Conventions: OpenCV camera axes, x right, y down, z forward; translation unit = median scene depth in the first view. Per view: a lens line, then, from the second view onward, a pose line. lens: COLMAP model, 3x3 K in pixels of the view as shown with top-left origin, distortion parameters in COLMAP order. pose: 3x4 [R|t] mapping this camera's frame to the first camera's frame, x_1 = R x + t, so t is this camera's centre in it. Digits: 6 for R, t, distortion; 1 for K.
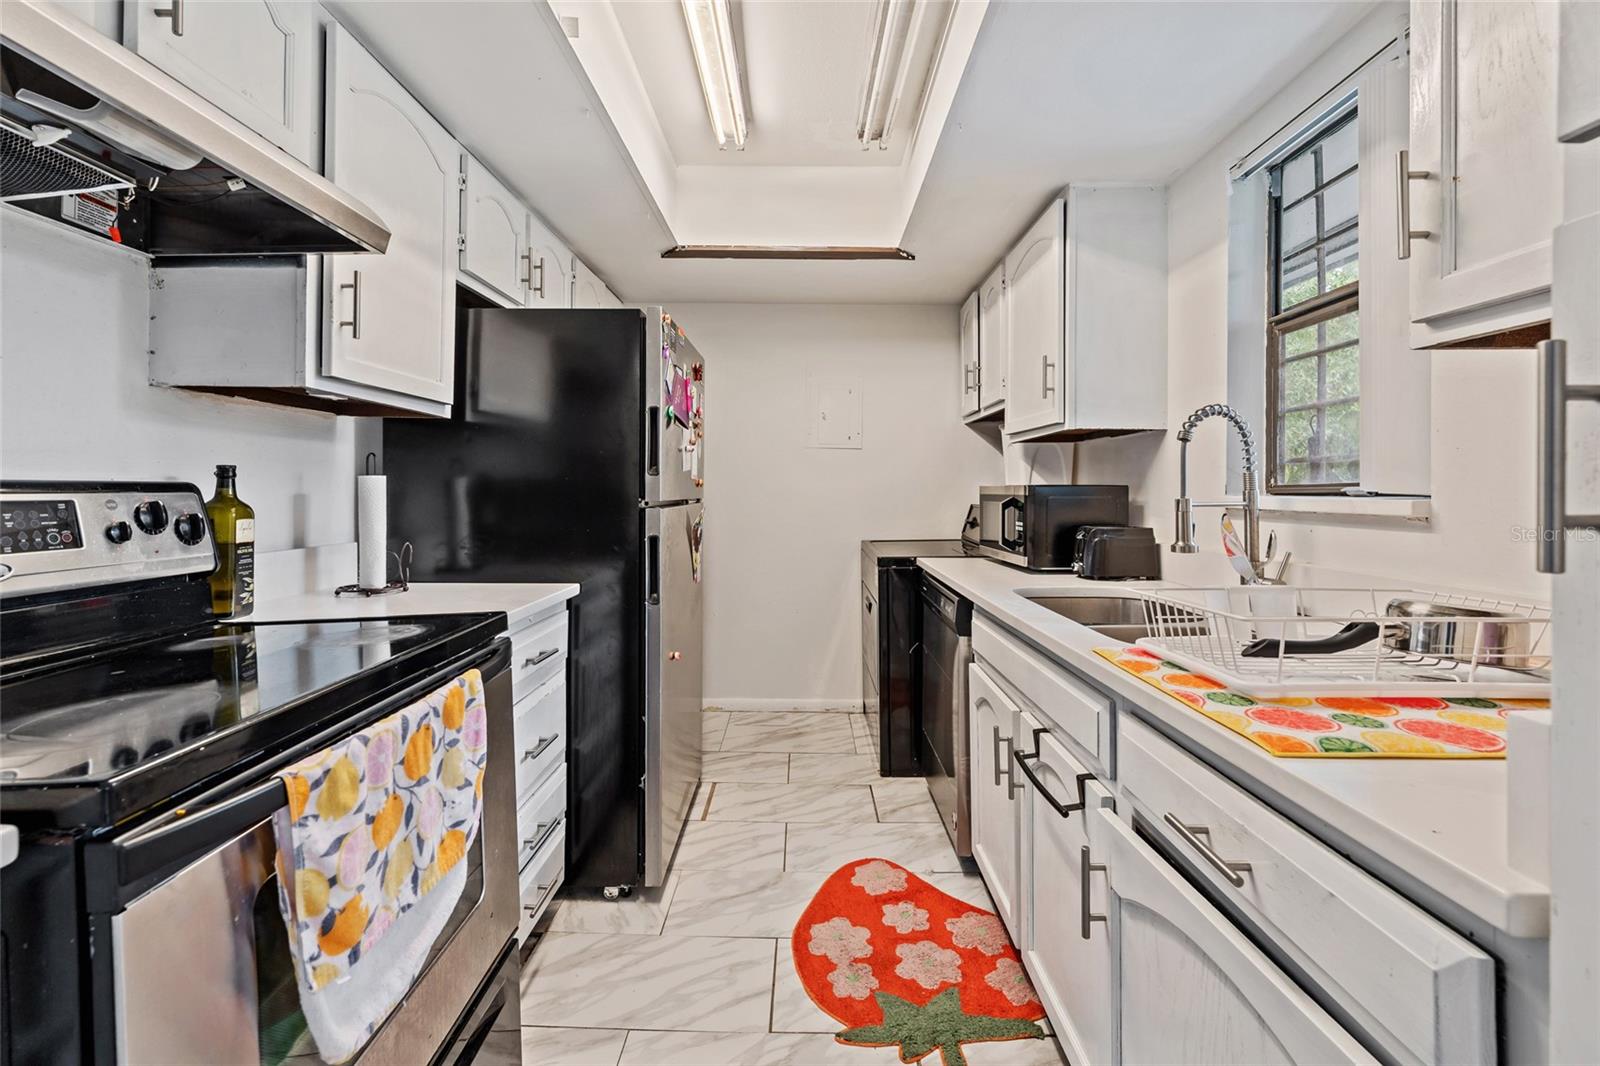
lens RADIAL K [[667.3, 0, 799.3], [0, 667.3, 476.1], [0, 0, 1]] dist [-0.000433, -0.001002]
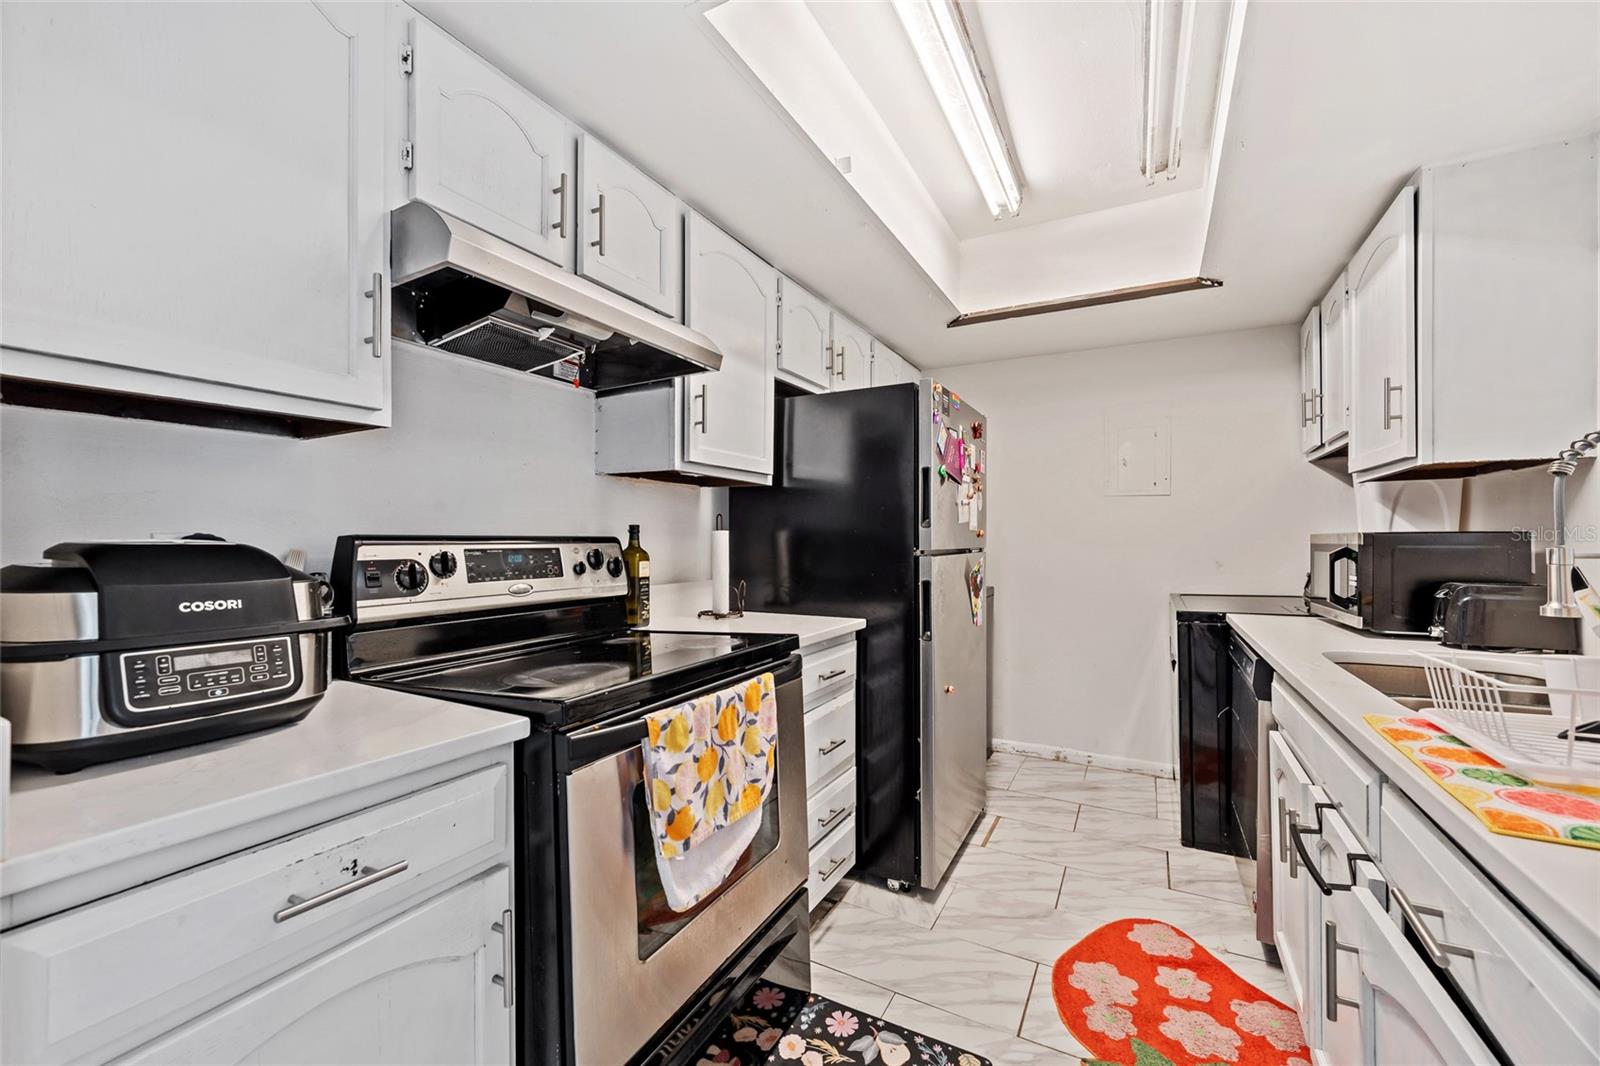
lens RADIAL K [[660.1, 0, 801.3], [0, 660.1, 520.2], [0, 0, 1]] dist [-0.001875, -0.000345]
pose [[0.879466, -0.019108, -0.475578, 0.148928], [0.014342, 0.999804, -0.013650, -0.001275], [0.475745, 0.005184, 0.879568, -0.105455]]
